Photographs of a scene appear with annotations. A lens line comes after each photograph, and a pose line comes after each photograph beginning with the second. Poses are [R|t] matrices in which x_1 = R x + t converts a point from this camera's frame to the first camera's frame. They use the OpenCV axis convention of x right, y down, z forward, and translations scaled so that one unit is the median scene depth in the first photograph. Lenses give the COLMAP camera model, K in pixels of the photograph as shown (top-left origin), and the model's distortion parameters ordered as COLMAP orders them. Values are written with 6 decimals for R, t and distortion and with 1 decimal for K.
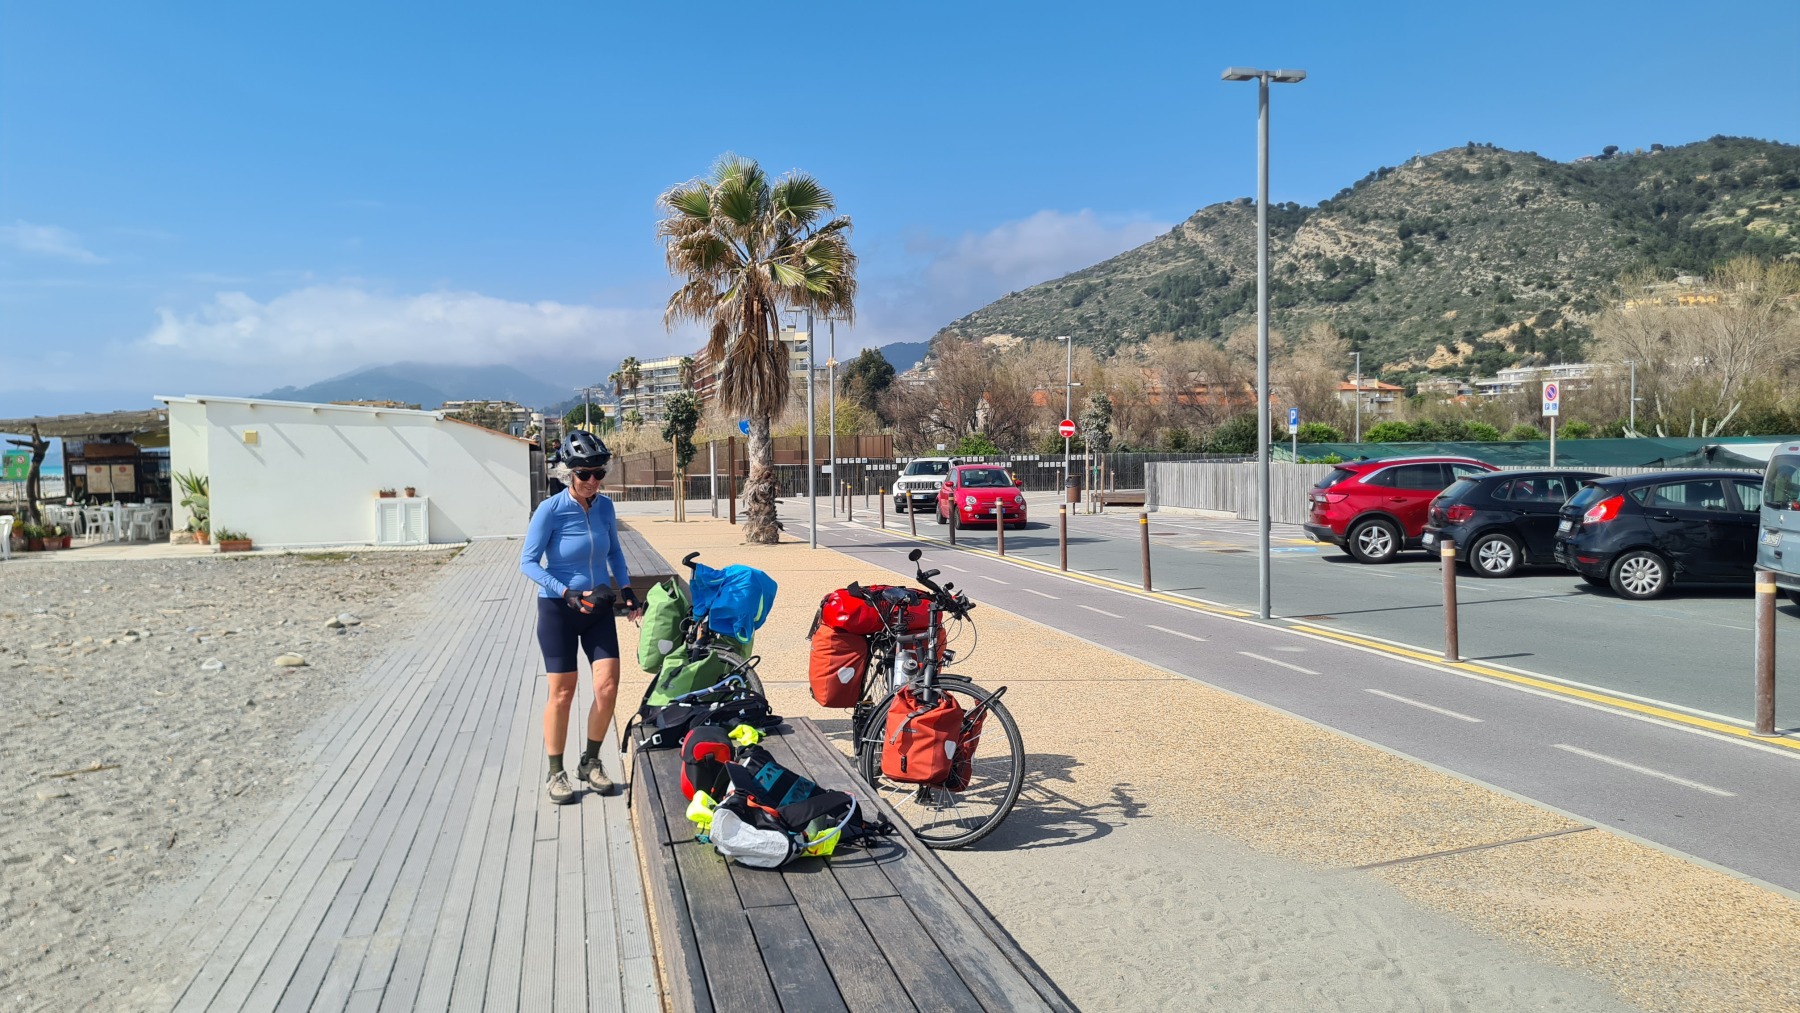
lens RADIAL K [[1280.3, 0, 900.0], [0, 1280.3, 506.5], [0, 0, 1]] dist [-0.031179, -0.001561]
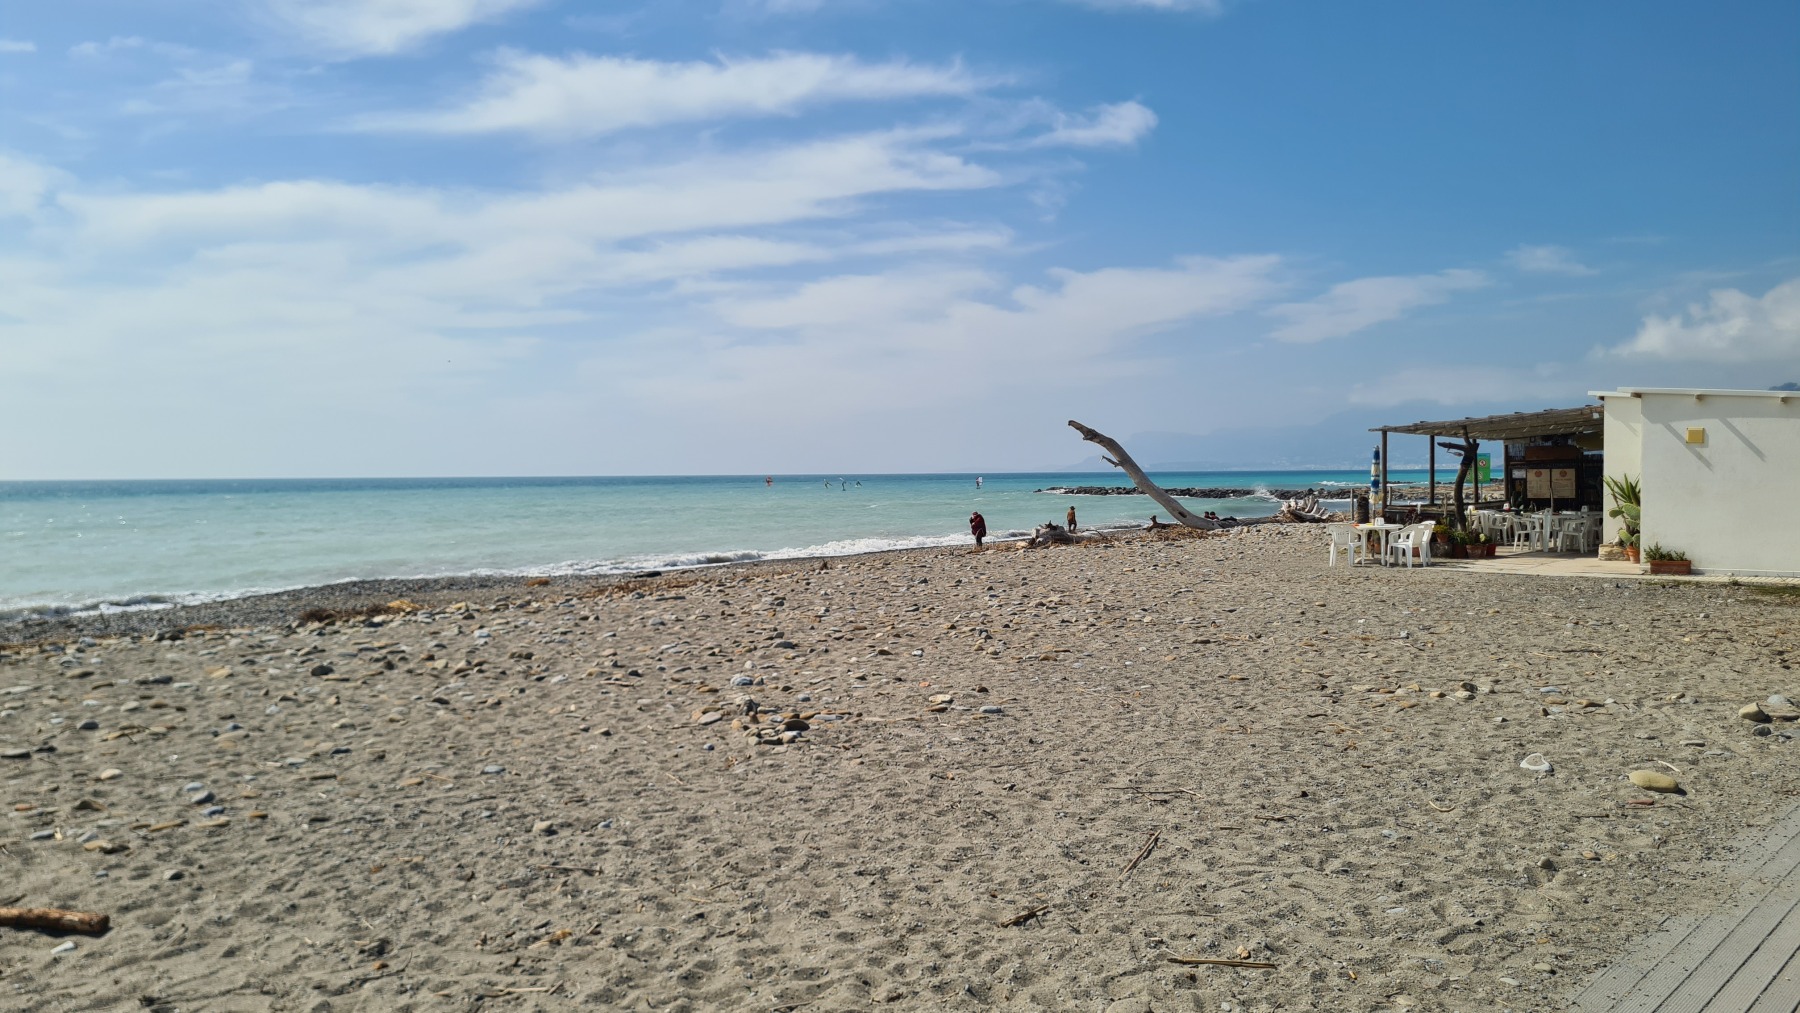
lens RADIAL K [[1280.3, 0, 900.0], [0, 1280.3, 506.5], [0, 0, 1]] dist [-0.031179, -0.001561]
pose [[0.490140, 0.029234, -0.871154, -0.049220], [-0.032555, 0.999354, 0.015220, -0.004436], [0.871036, 0.020901, 0.490775, 0.147371]]
